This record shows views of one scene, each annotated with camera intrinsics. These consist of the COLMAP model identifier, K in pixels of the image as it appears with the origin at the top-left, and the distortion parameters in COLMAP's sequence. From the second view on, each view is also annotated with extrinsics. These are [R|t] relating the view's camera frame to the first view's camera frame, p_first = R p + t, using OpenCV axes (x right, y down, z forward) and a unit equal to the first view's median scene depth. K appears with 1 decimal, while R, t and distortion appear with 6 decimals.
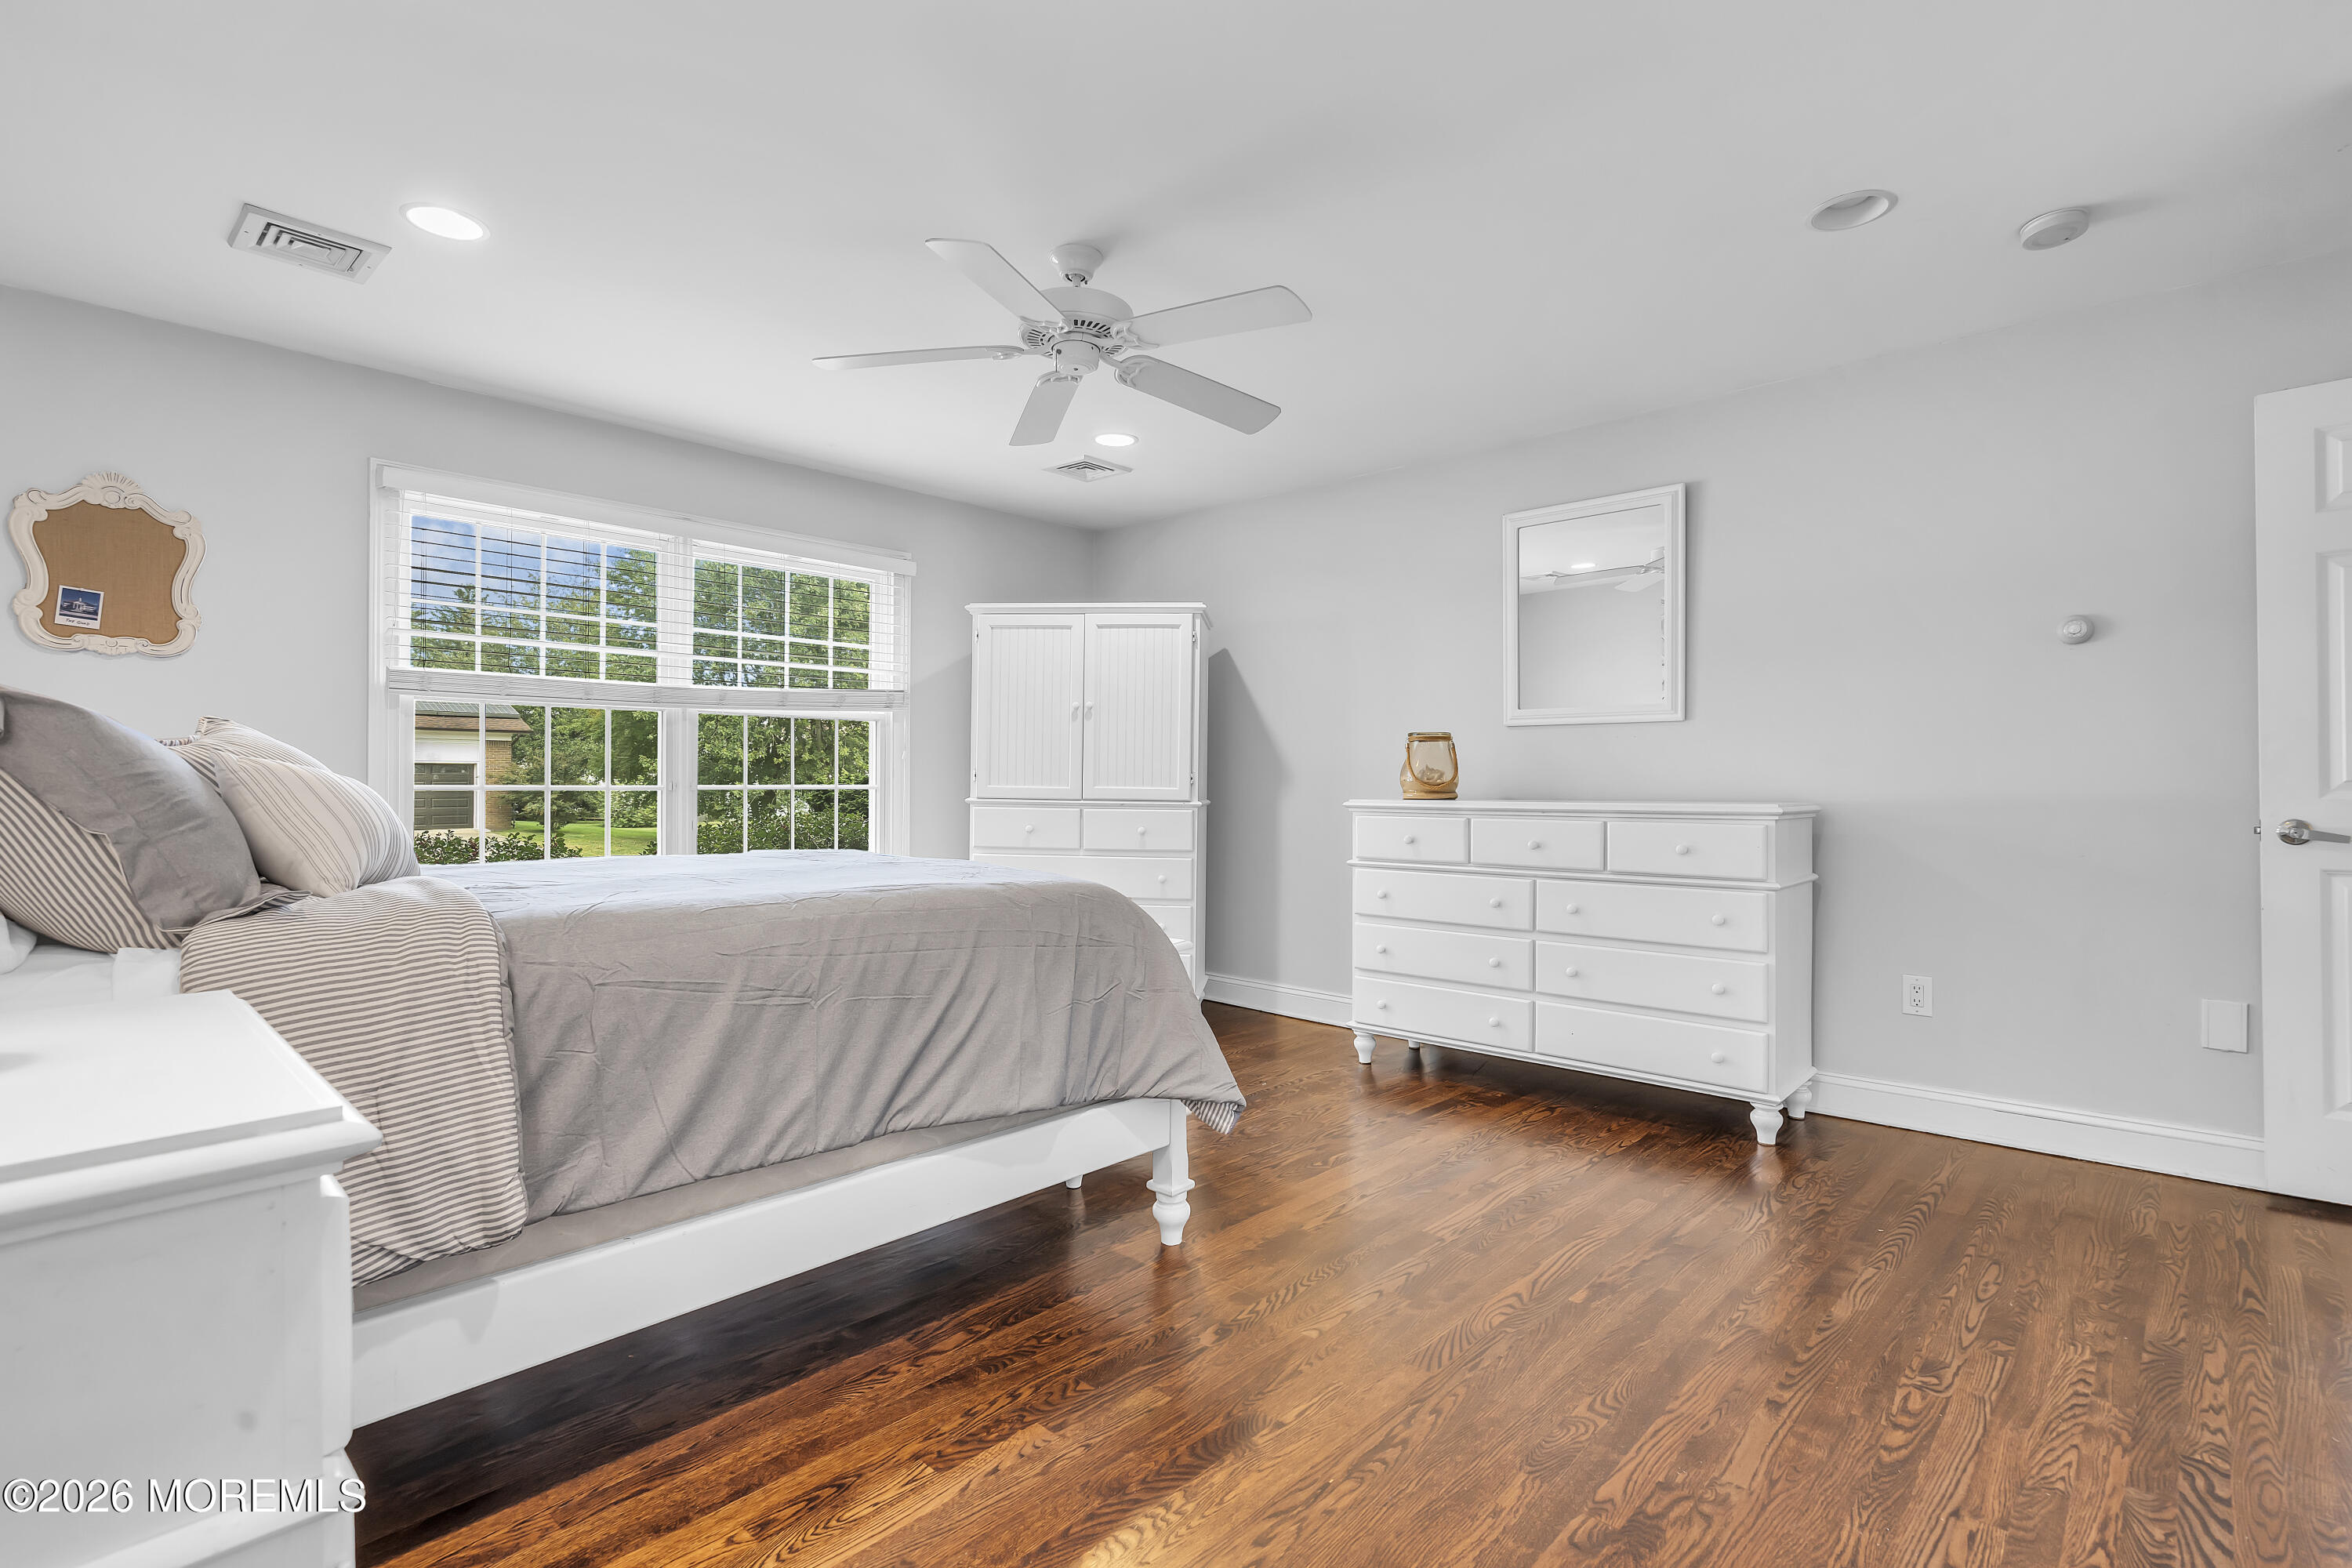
lens RADIAL K [[1097.8, 0, 1158.1], [0, 1097.8, 784.2], [0, 0, 1]] dist [0.013000, 0.000884]
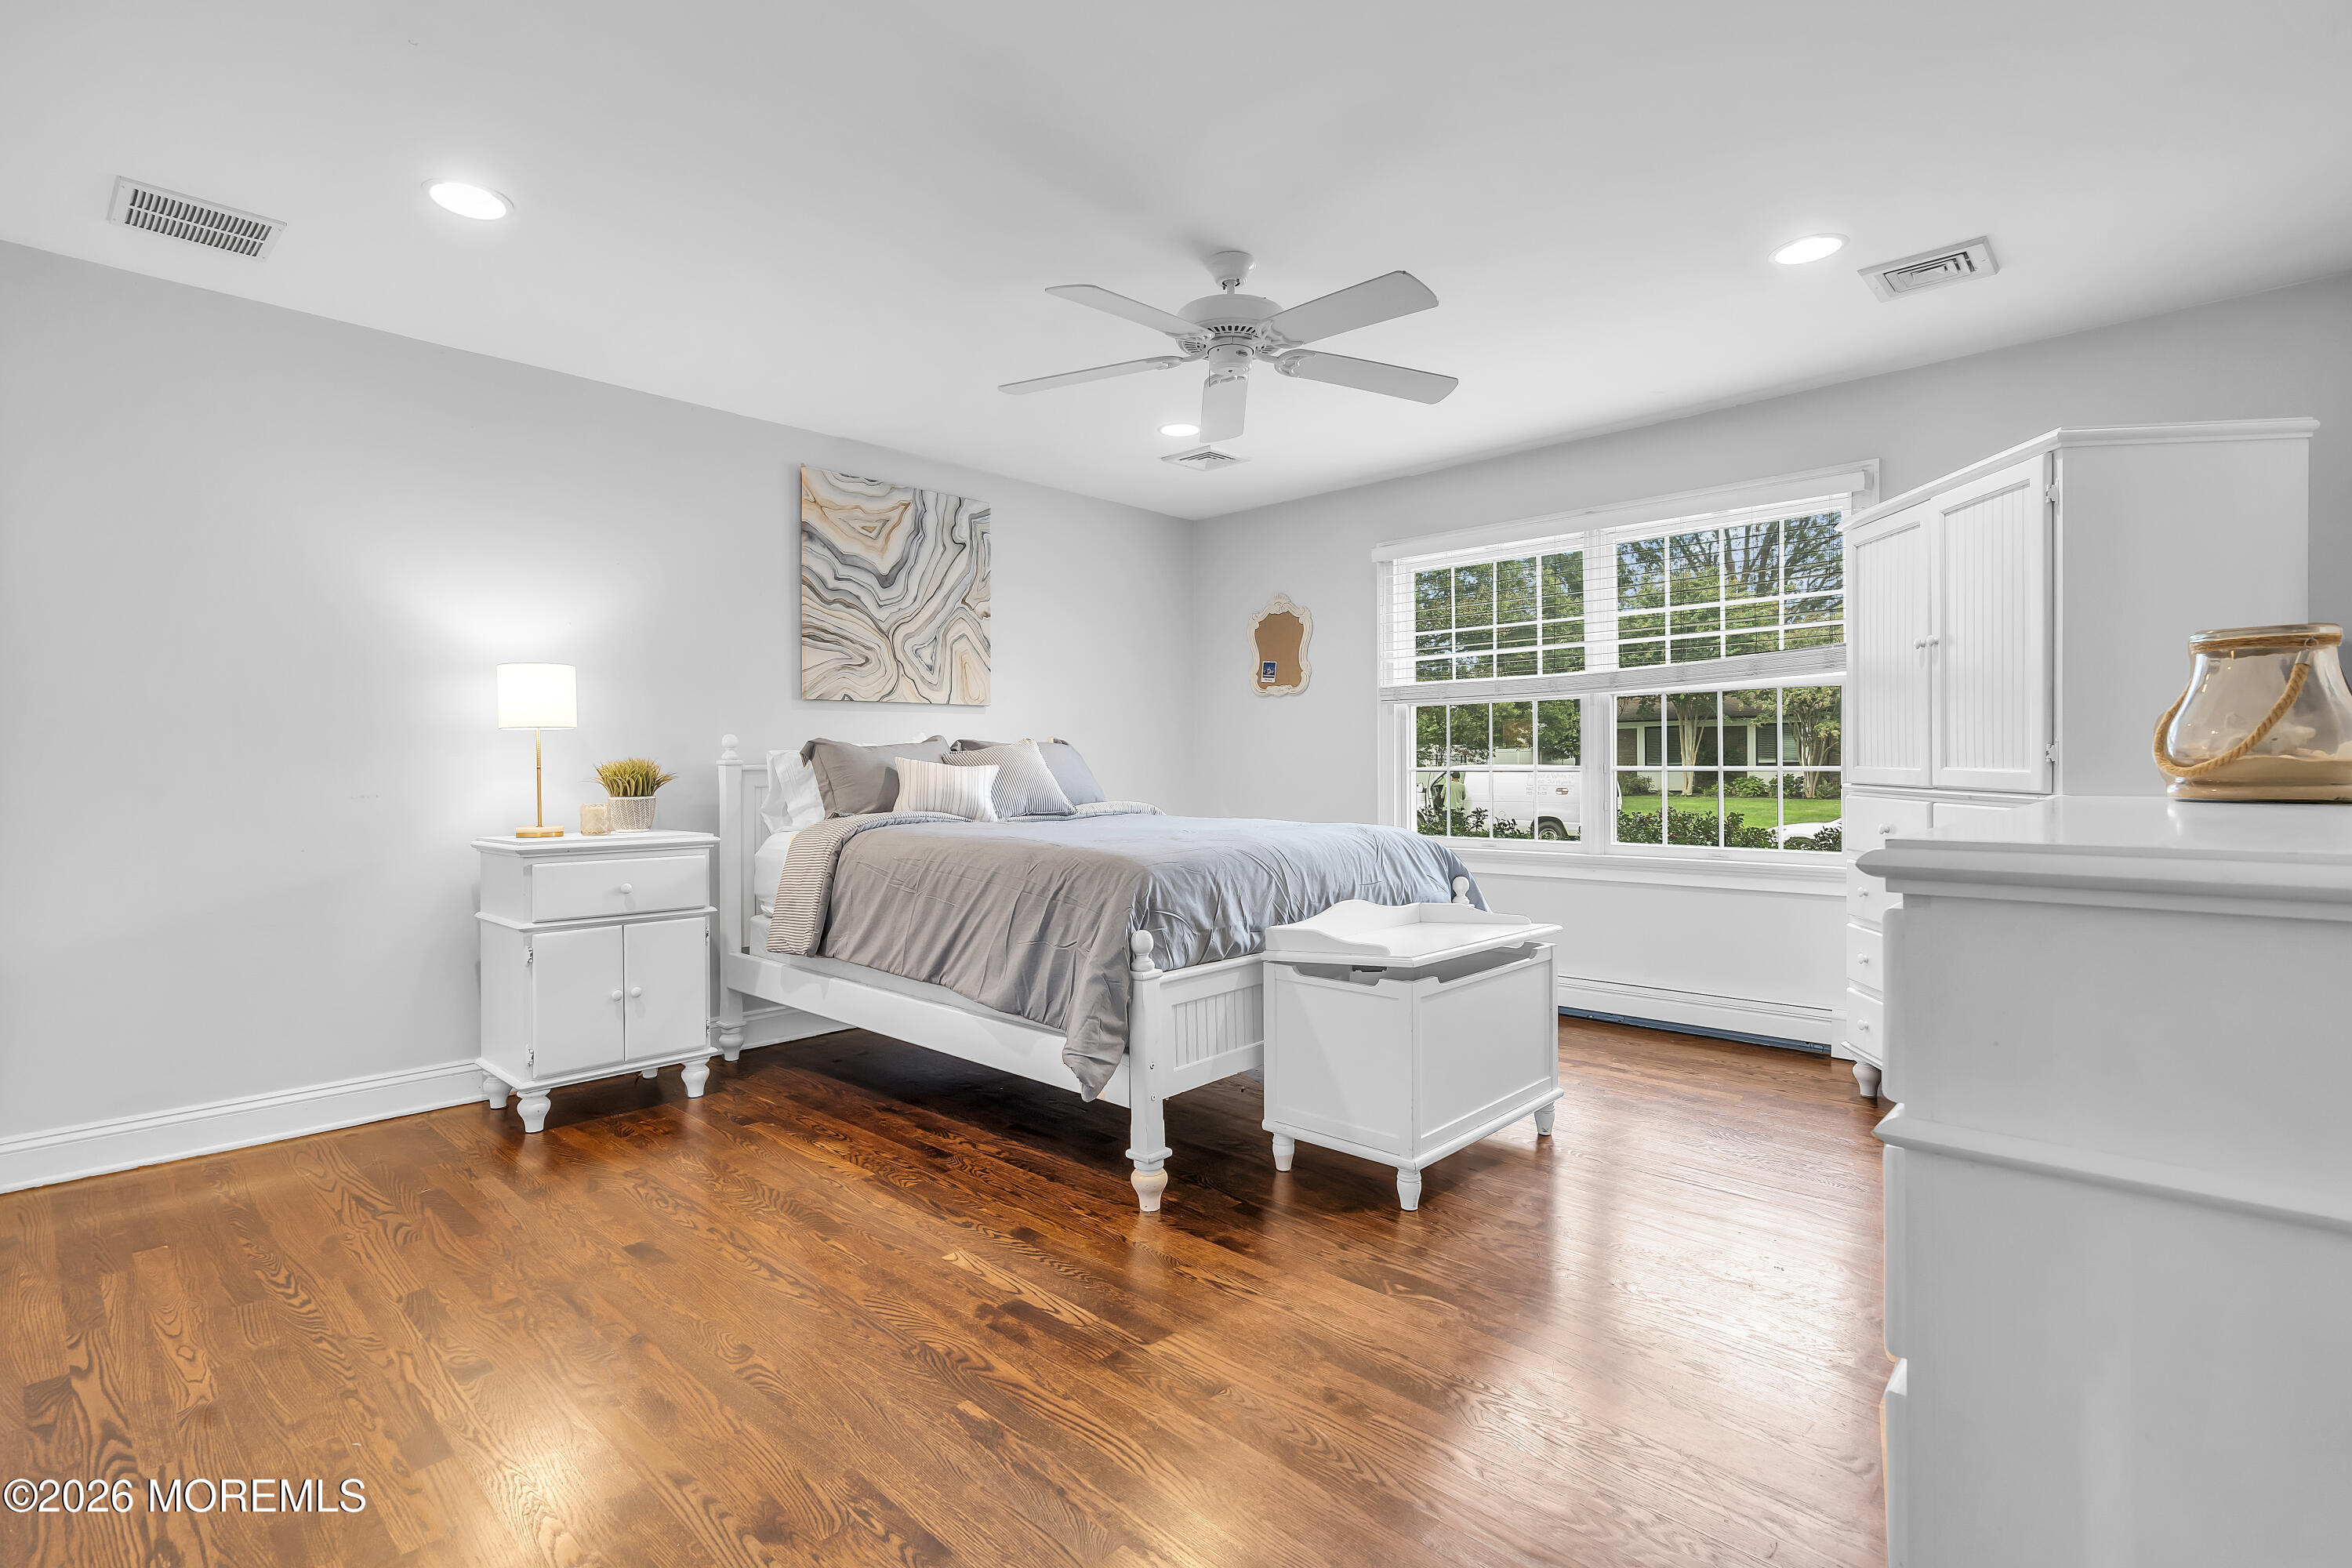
lens RADIAL K [[1097.8, 0, 1158.1], [0, 1097.8, 775.6], [0, 0, 1]] dist [0.013000, 0.000884]
pose [[-0.000353, 0.006412, -0.999979, 0.706441], [0.006211, 0.999960, 0.006409, -0.000212], [0.999981, -0.006208, -0.000393, 0.680109]]
